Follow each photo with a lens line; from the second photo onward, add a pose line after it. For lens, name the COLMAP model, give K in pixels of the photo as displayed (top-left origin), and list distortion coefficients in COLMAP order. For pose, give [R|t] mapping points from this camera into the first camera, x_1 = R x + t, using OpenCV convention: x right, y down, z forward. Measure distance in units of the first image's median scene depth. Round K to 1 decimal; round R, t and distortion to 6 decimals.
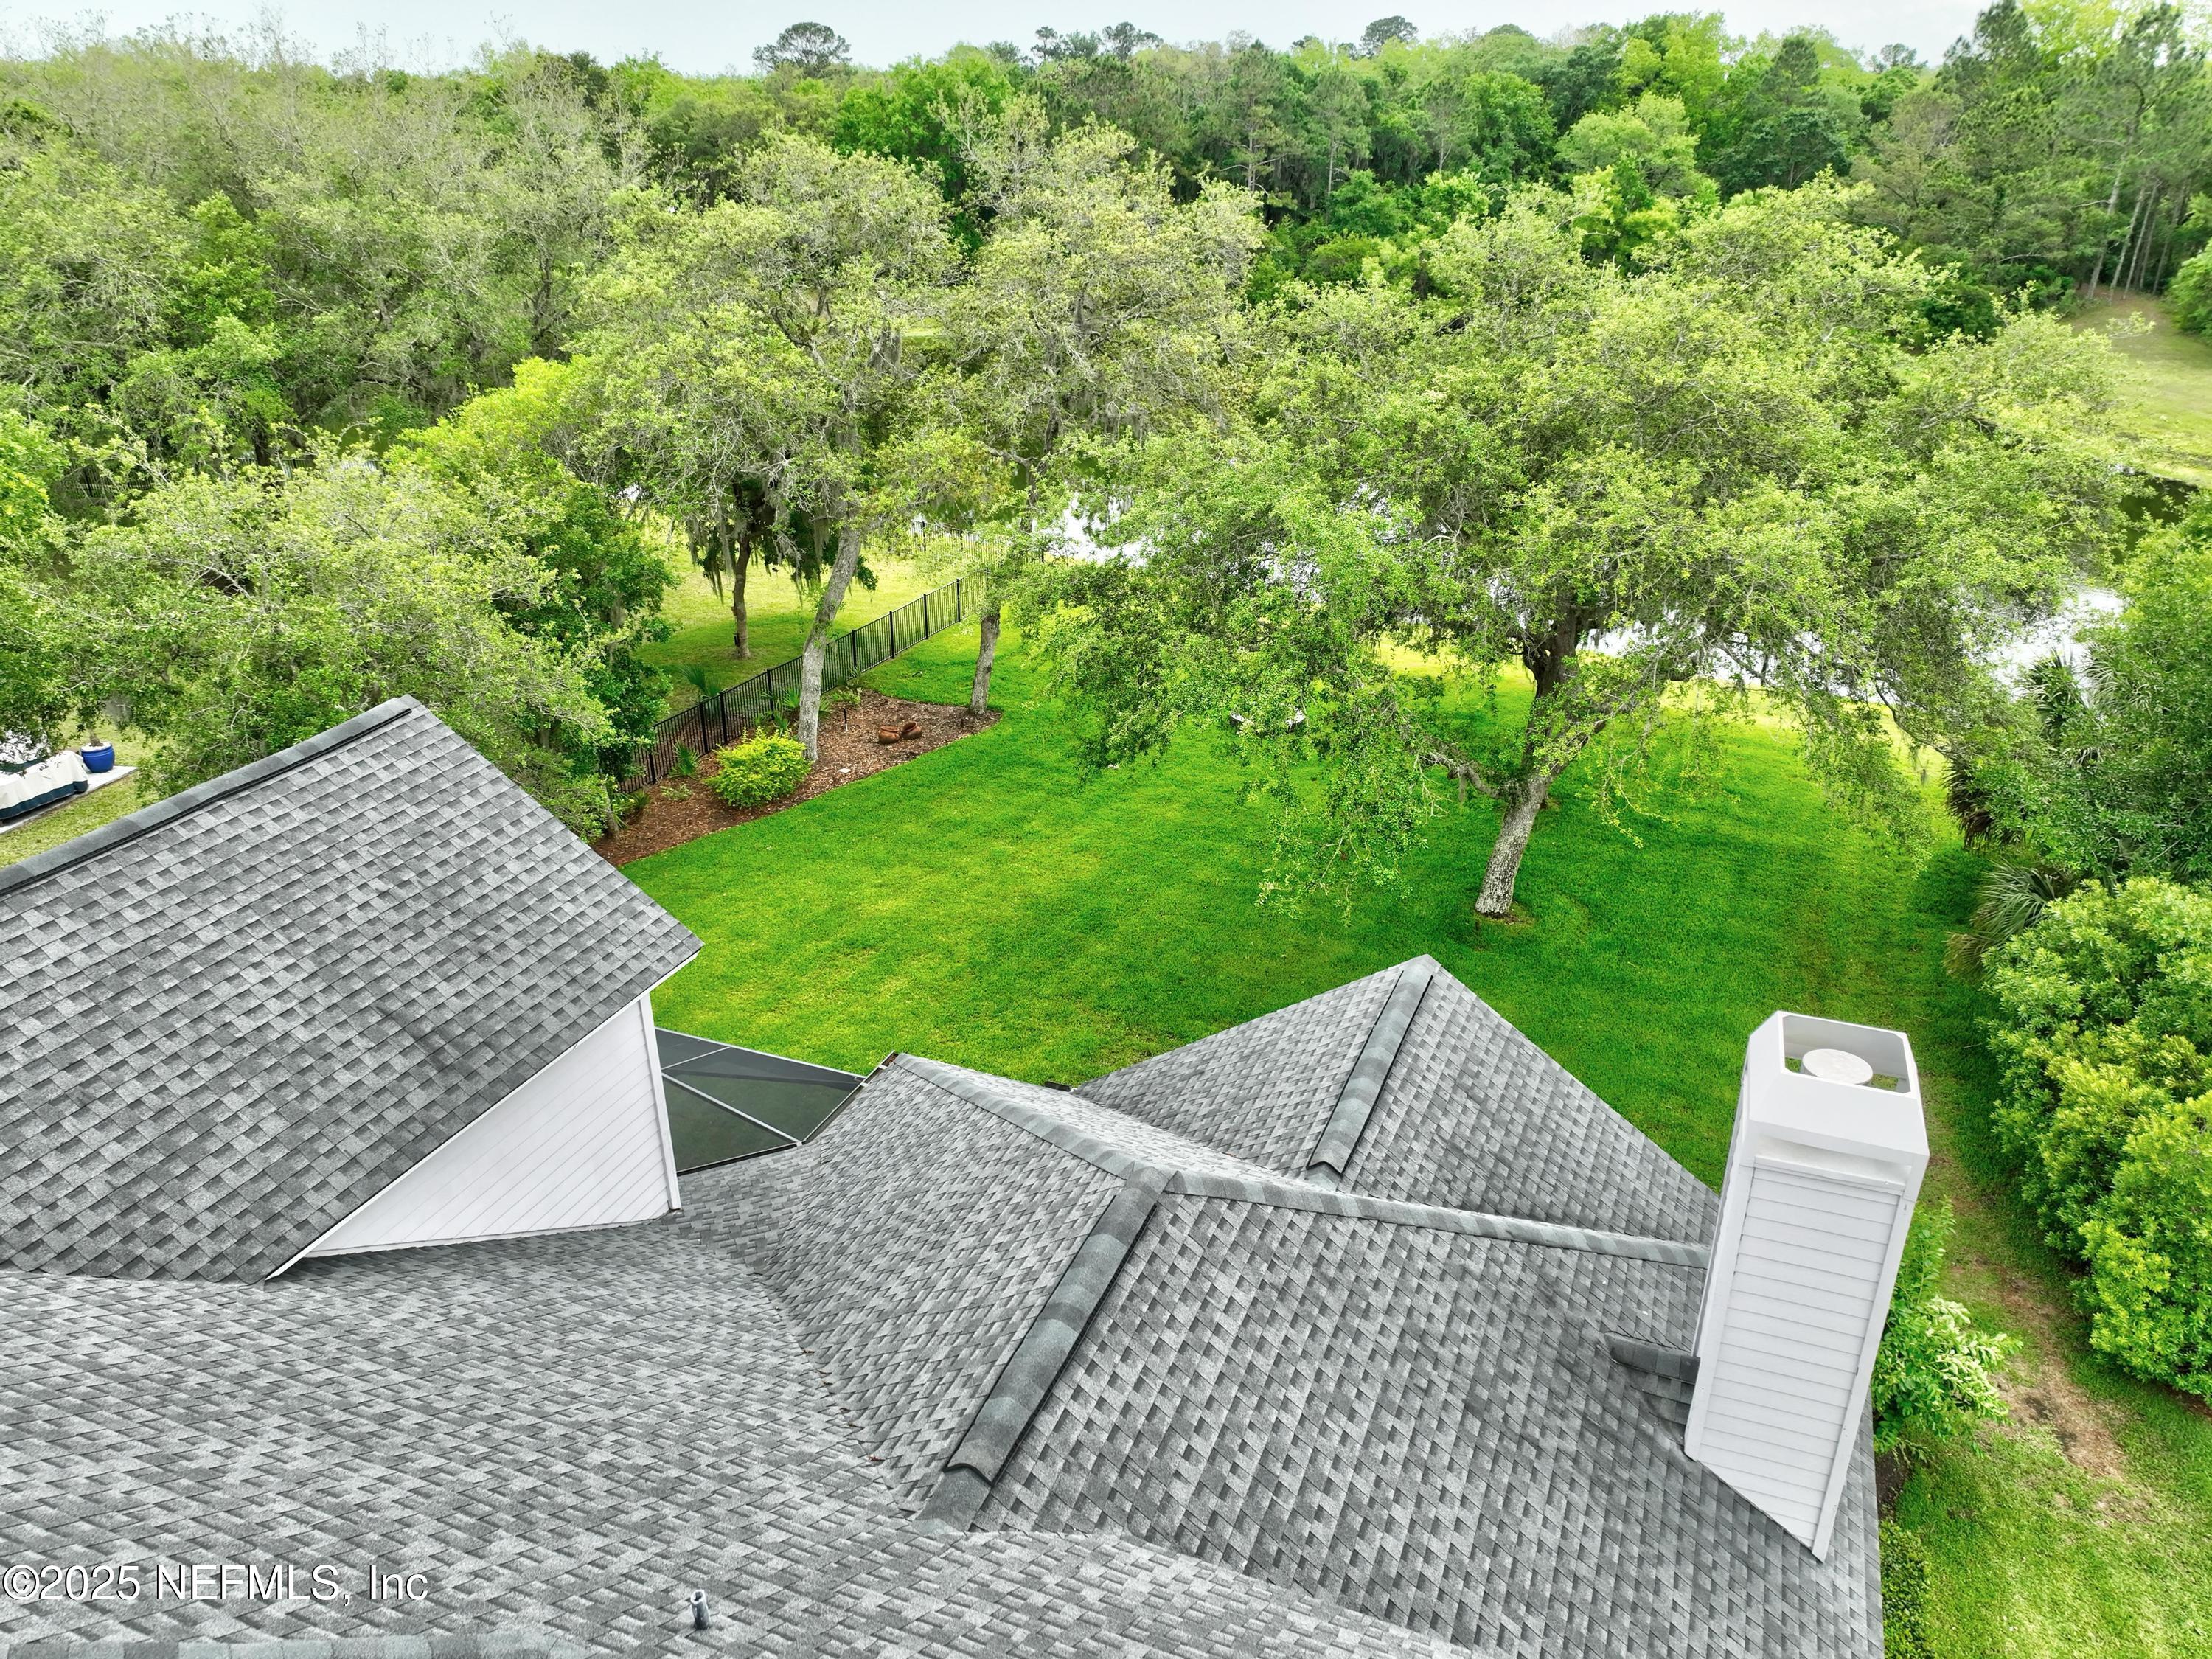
lens RADIAL K [[1555.0, 0, 1107.5], [0, 1555.0, 835.9], [0, 0, 1]] dist [-0.001597, 0.018194]
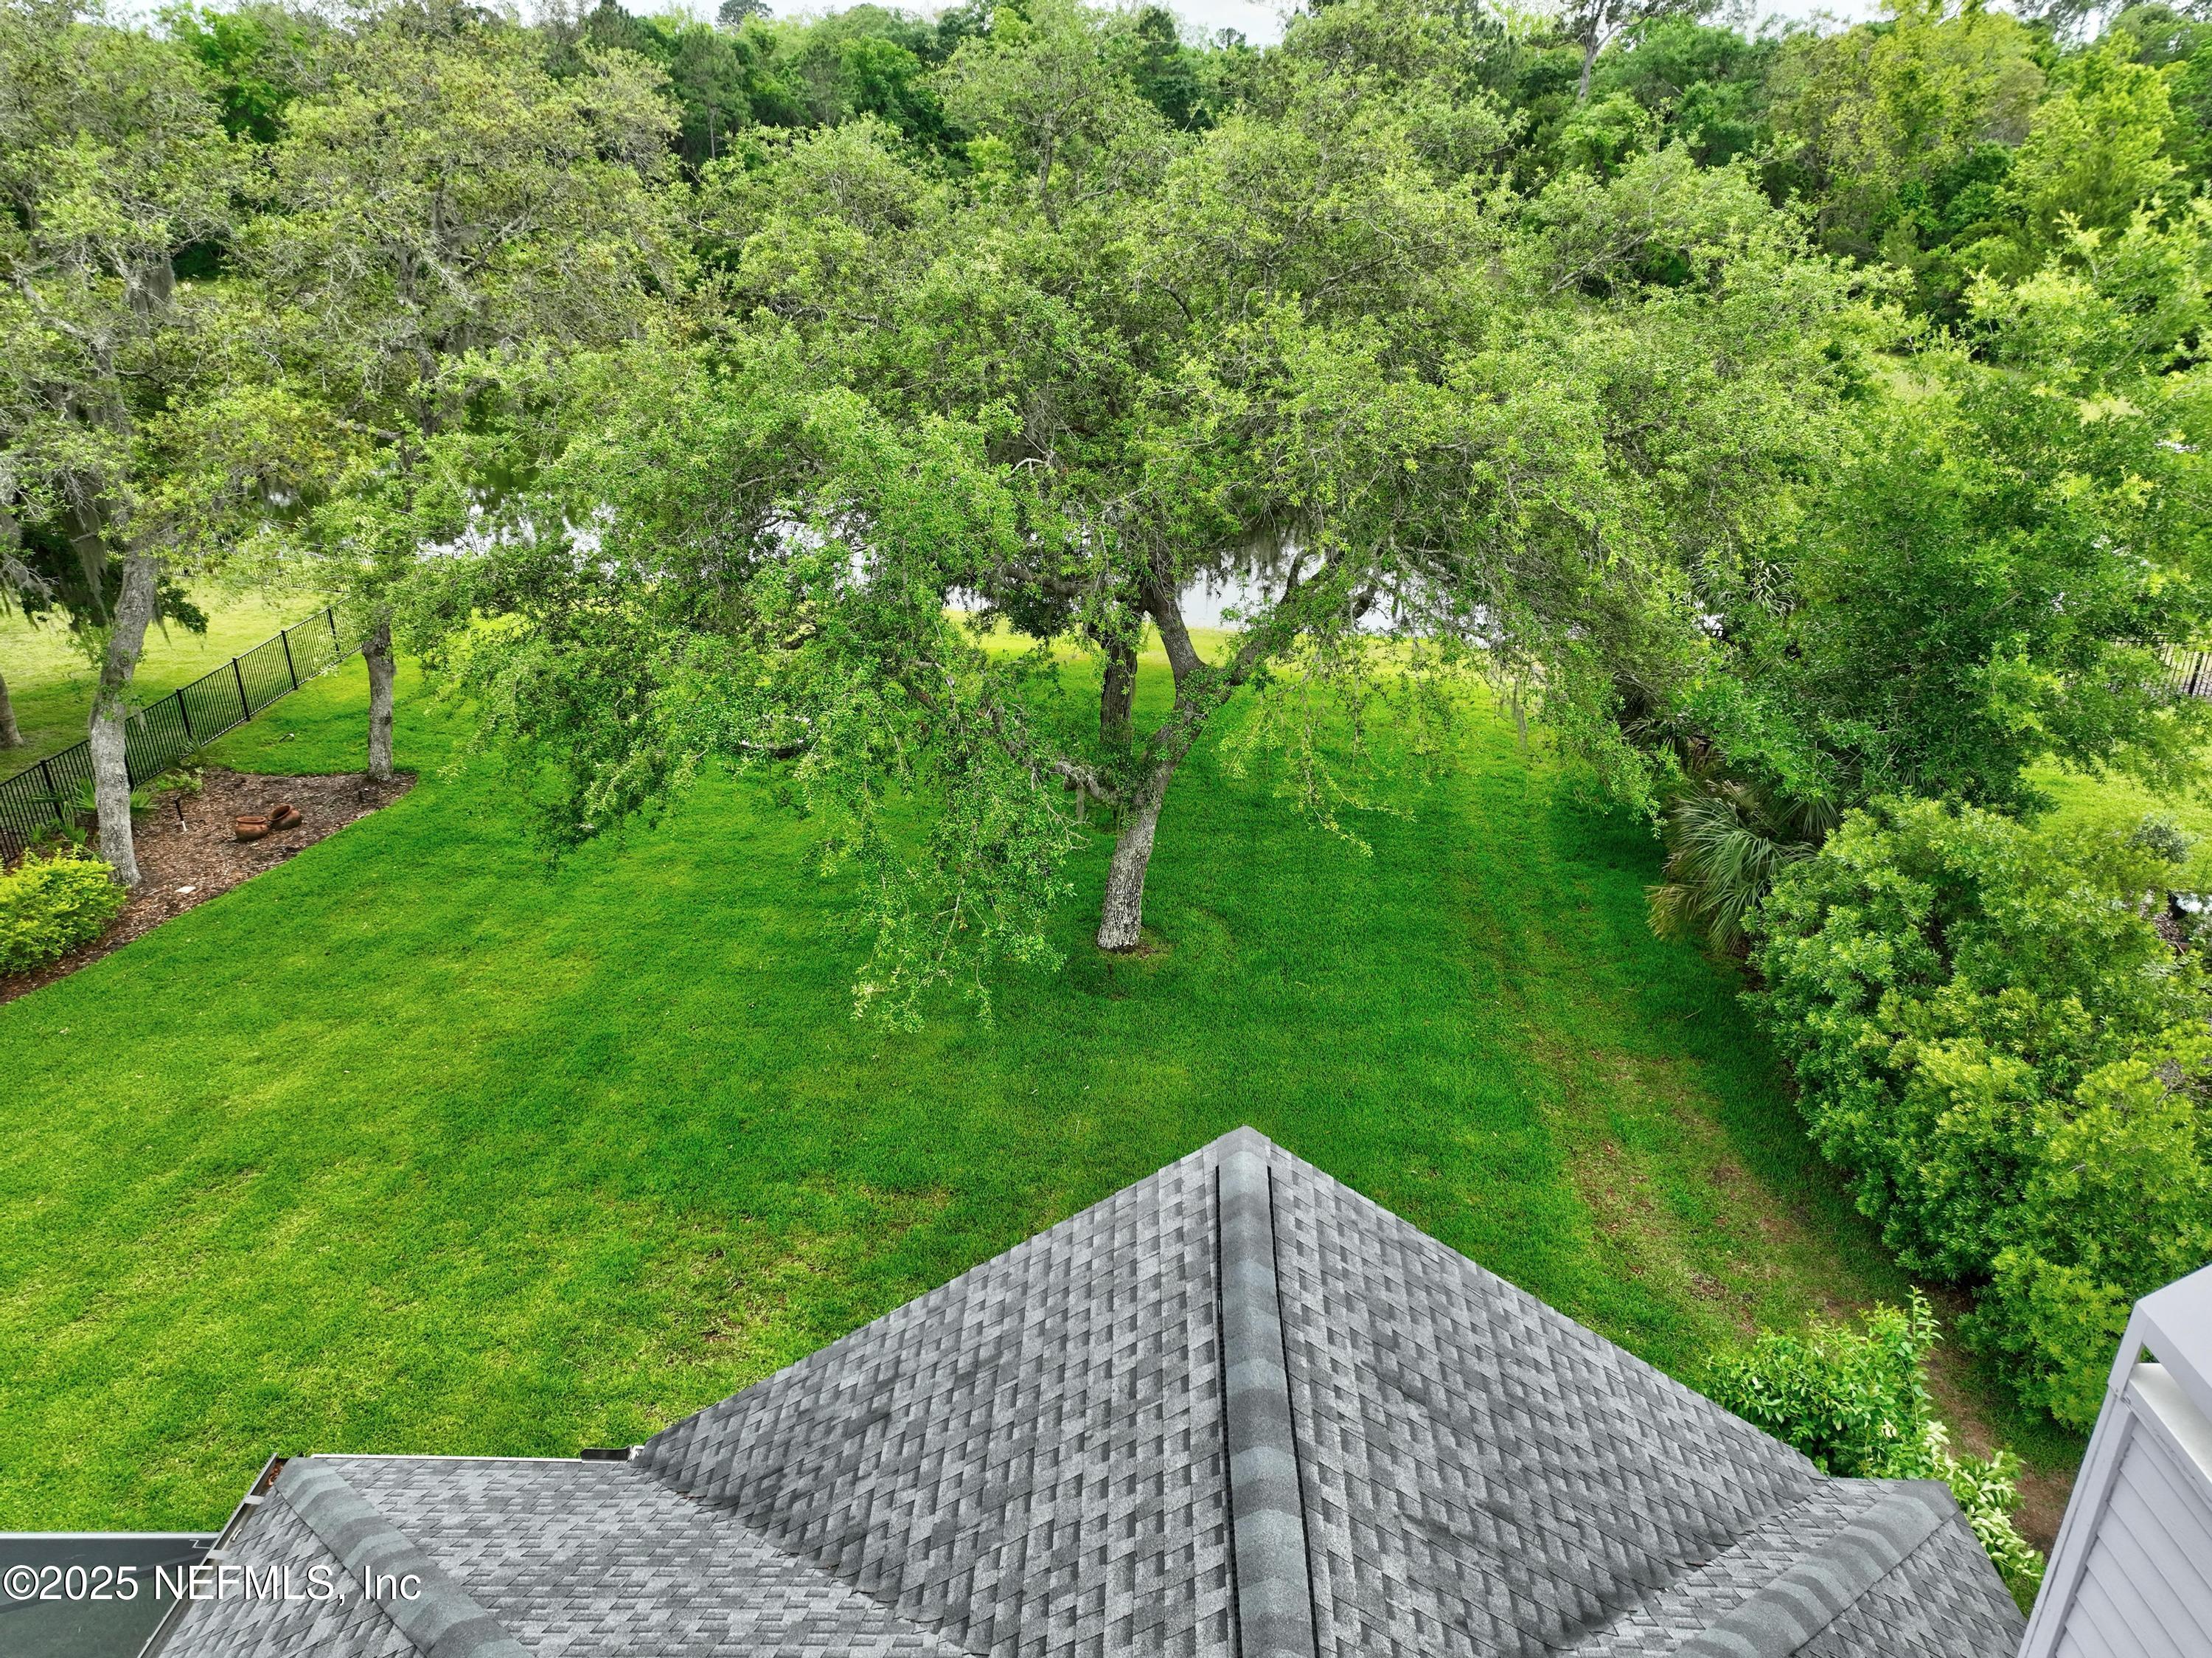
lens RADIAL K [[1555.2, 0, 1103.3], [0, 1555.2, 834.2], [0, 0, 1]] dist [-0.001597, 0.018194]
pose [[0.934218, -0.150069, 0.323598, -0.007159], [0.149595, 0.988392, 0.026494, -0.027014], [-0.323818, 0.023658, 0.945824, 0.233089]]
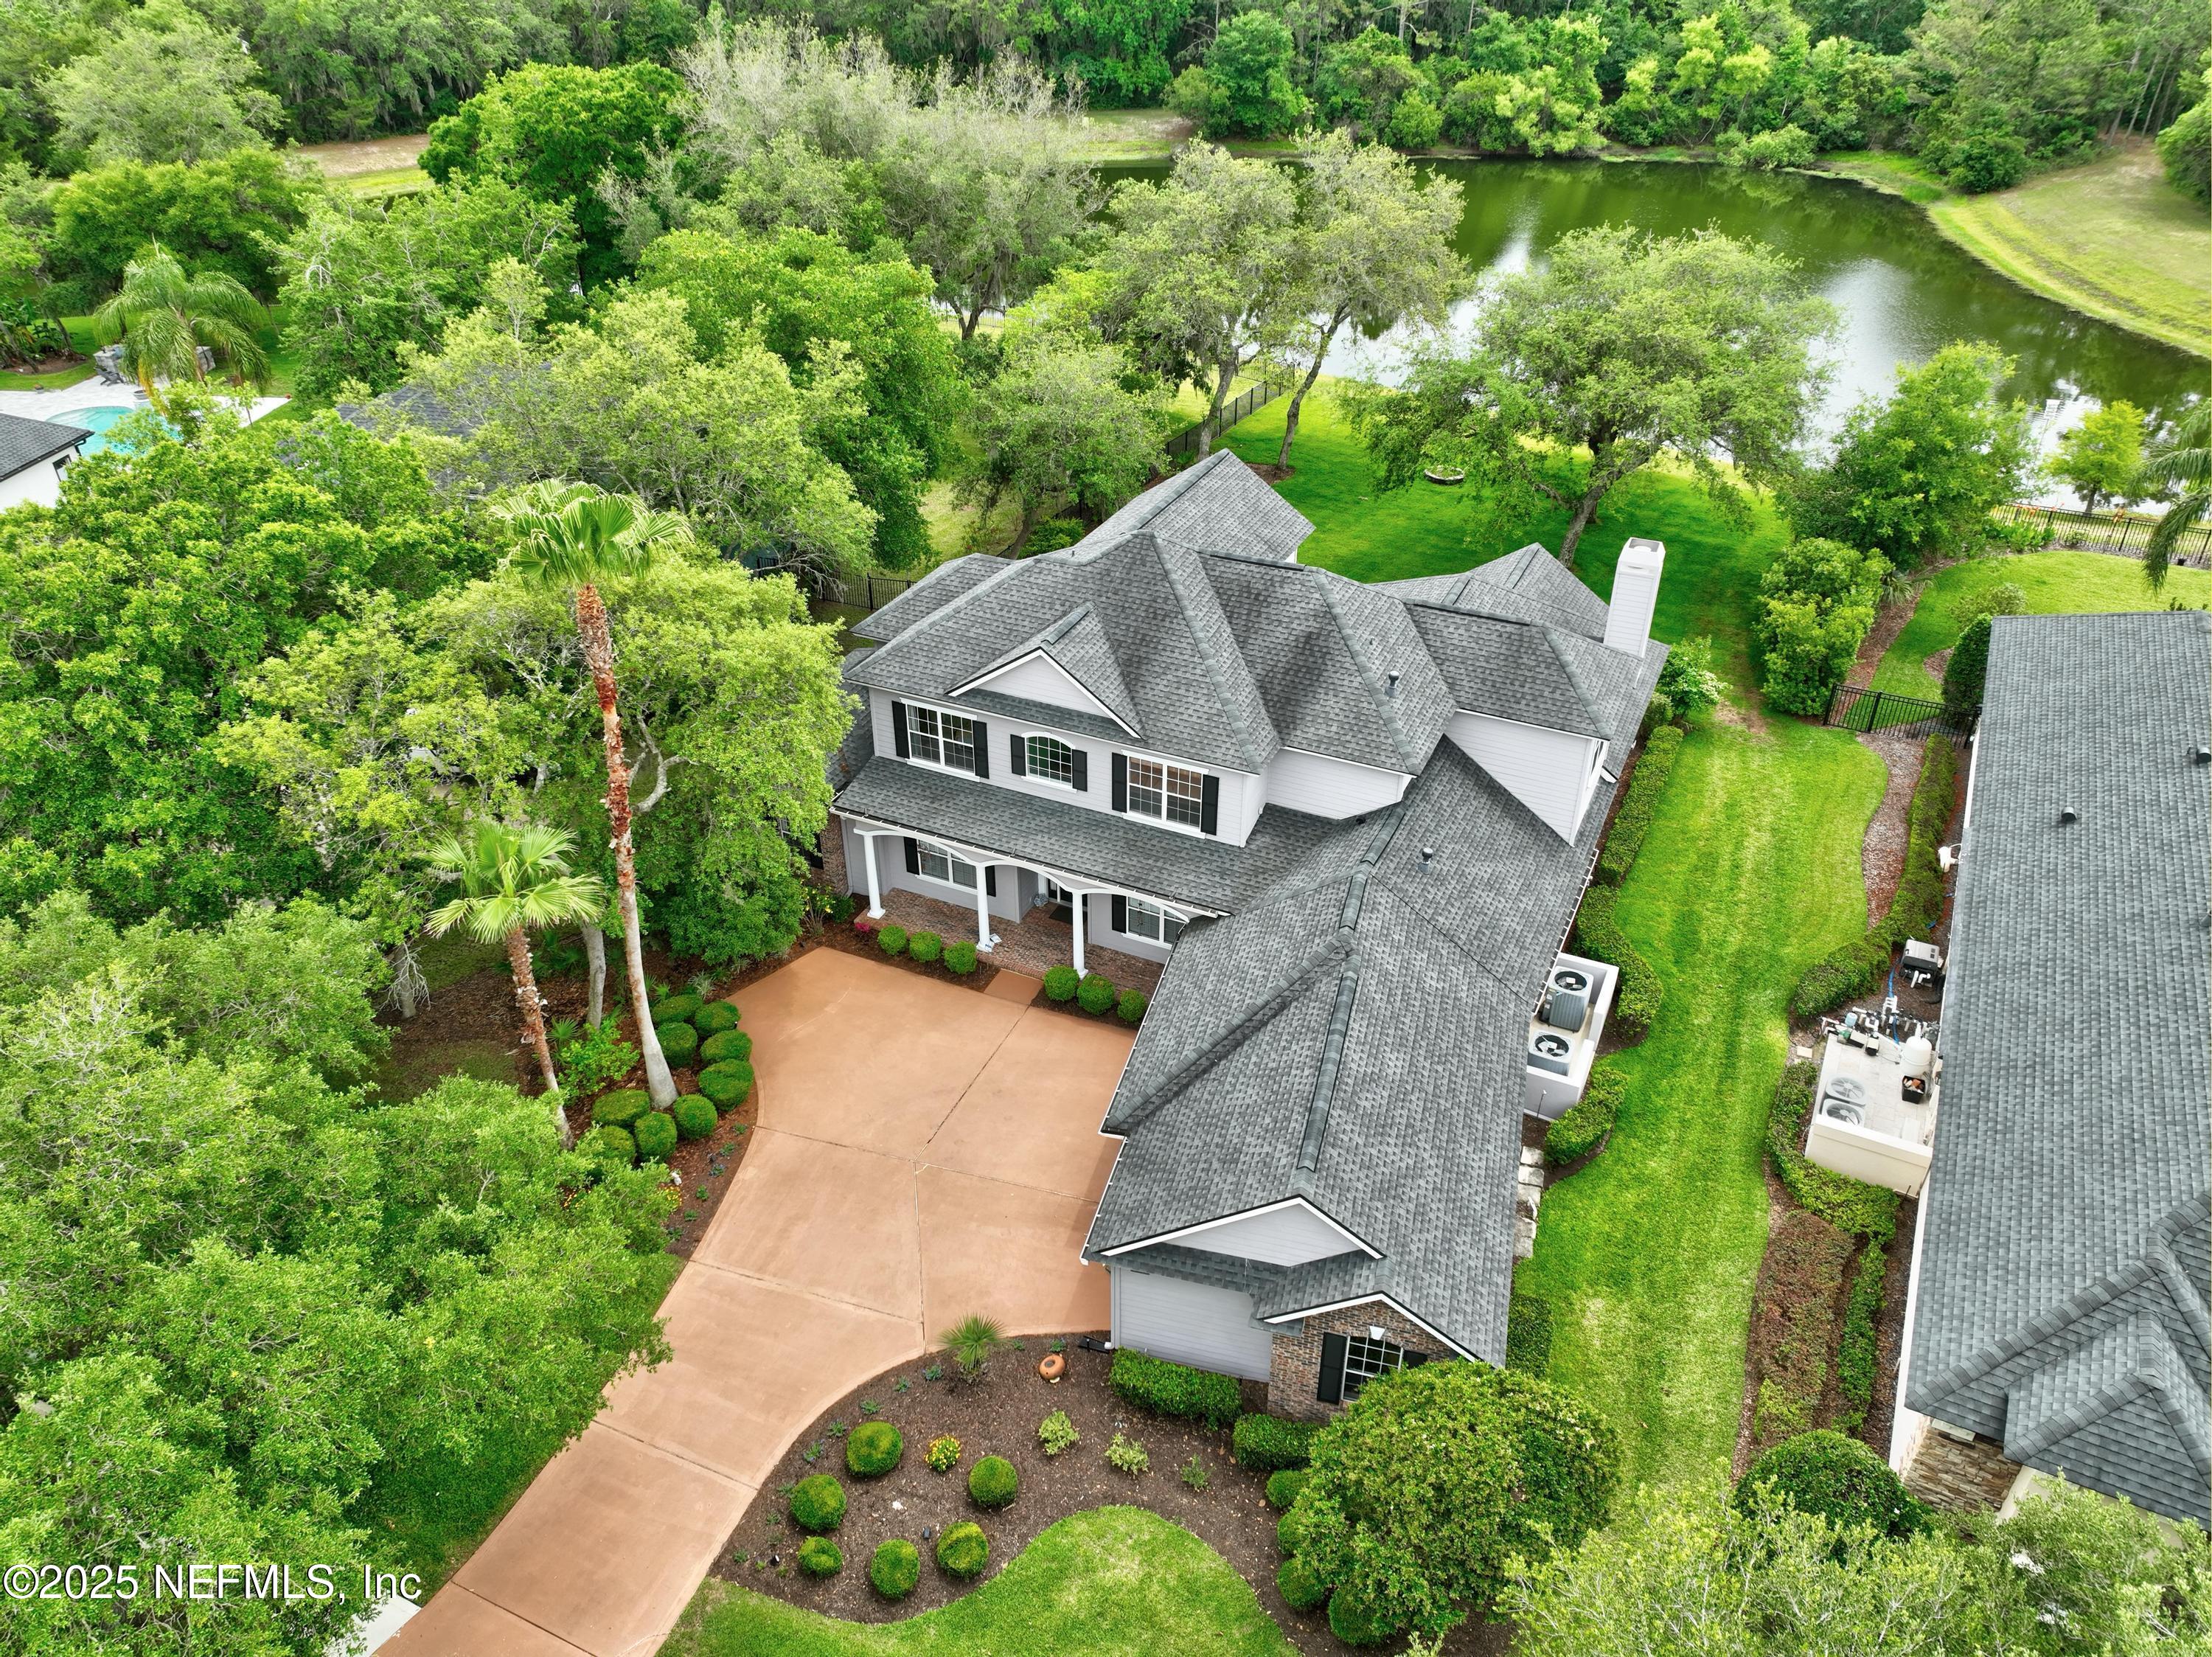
lens RADIAL K [[1555.1, 0, 1104.9], [0, 1555.1, 826.9], [0, 0, 1]] dist [-0.001597, 0.018194]
pose [[0.998332, 0.033213, -0.047222, -0.241205], [-0.026632, 0.990658, 0.133746, 0.122836], [0.051223, -0.132265, 0.989890, -1.077925]]
